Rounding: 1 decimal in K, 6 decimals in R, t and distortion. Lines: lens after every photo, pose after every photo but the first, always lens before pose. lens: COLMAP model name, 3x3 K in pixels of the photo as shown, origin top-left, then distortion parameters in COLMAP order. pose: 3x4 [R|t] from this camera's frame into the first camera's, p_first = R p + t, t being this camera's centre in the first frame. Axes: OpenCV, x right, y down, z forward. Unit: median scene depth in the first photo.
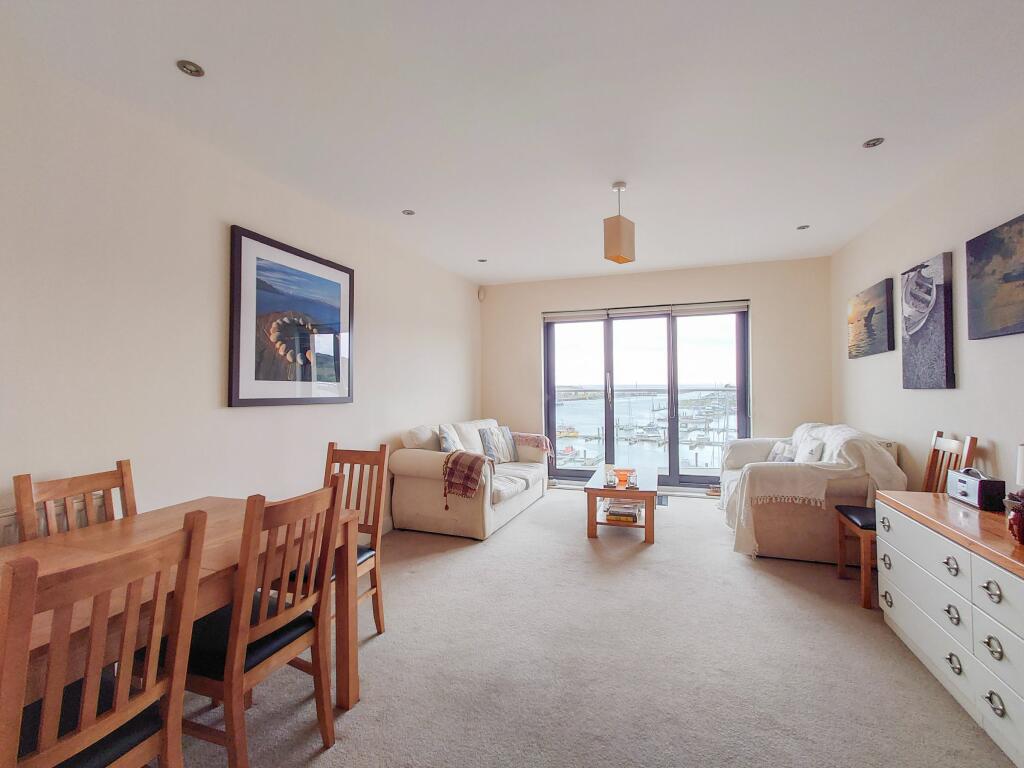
lens RADIAL K [[457.0, 0, 515.6], [0, 457.0, 380.9], [0, 0, 1]] dist [-0.002131, -0.000407]
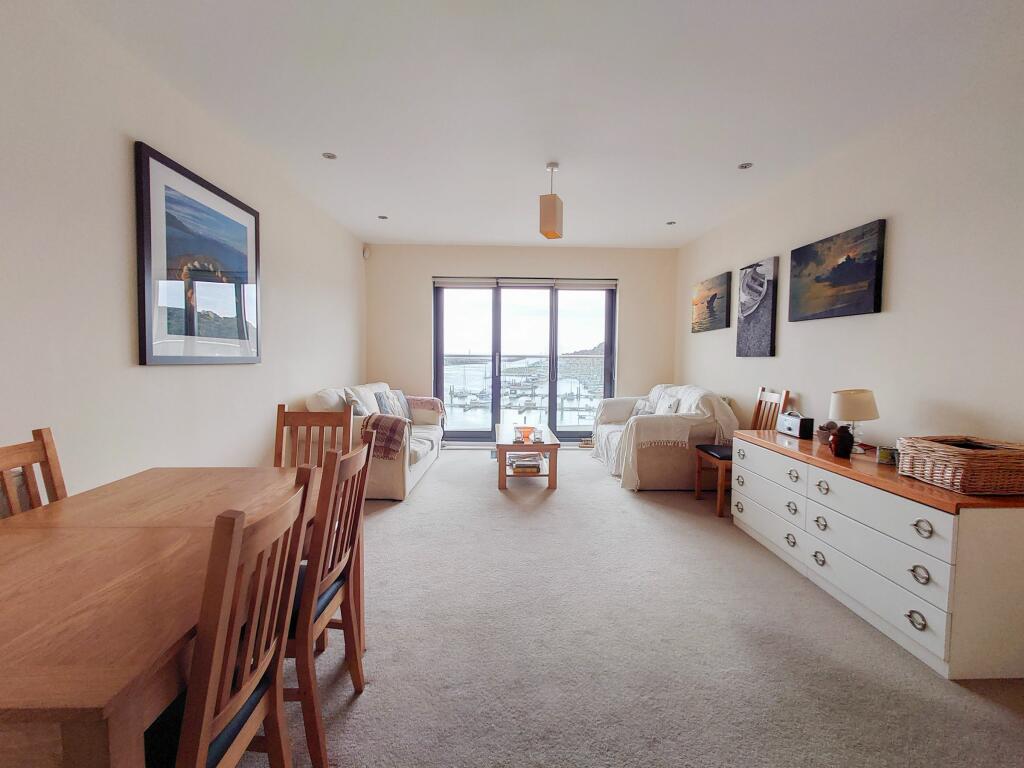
lens RADIAL K [[457.0, 0, 515.6], [0, 457.0, 380.9], [0, 0, 1]] dist [-0.002131, -0.000407]
pose [[0.935027, -0.003713, 0.354557, -0.240563], [-0.021409, 0.997530, 0.066907, 0.012990], [-0.353929, -0.070150, 0.932638, -0.021193]]
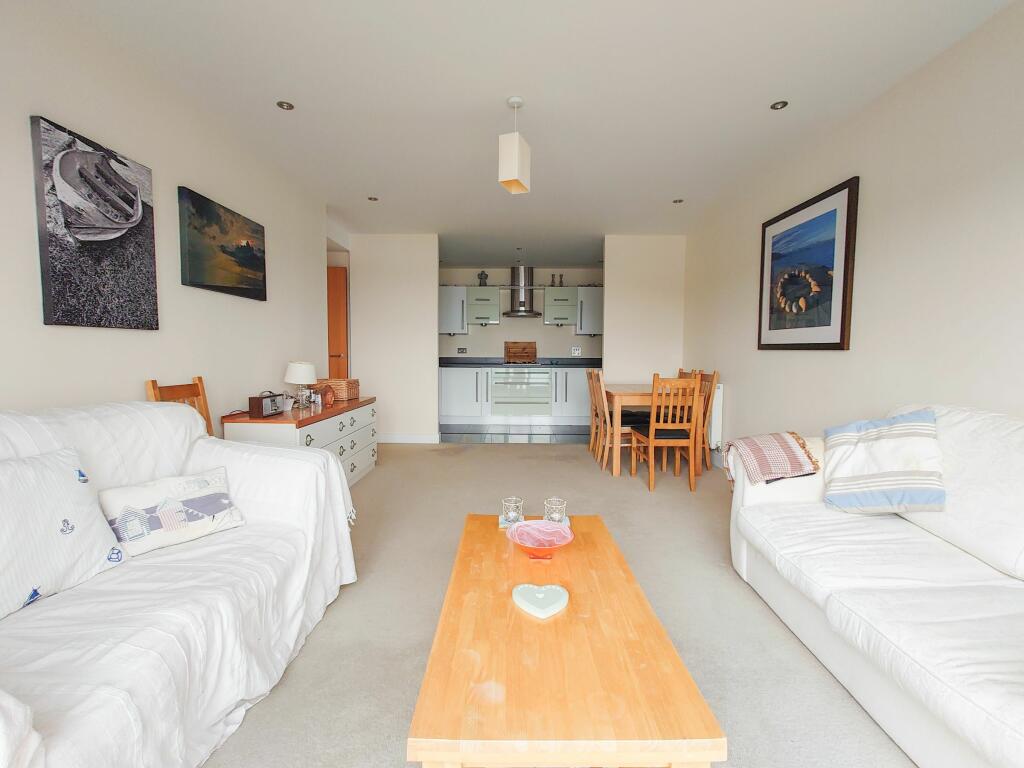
lens RADIAL K [[457.0, 0, 515.6], [0, 457.0, 380.9], [0, 0, 1]] dist [-0.002131, -0.000407]
pose [[-0.949206, 0.022816, -0.313828, 0.510978], [0.007085, 0.998664, 0.051177, 0.066673], [0.314577, 0.046354, -0.948100, 1.840653]]
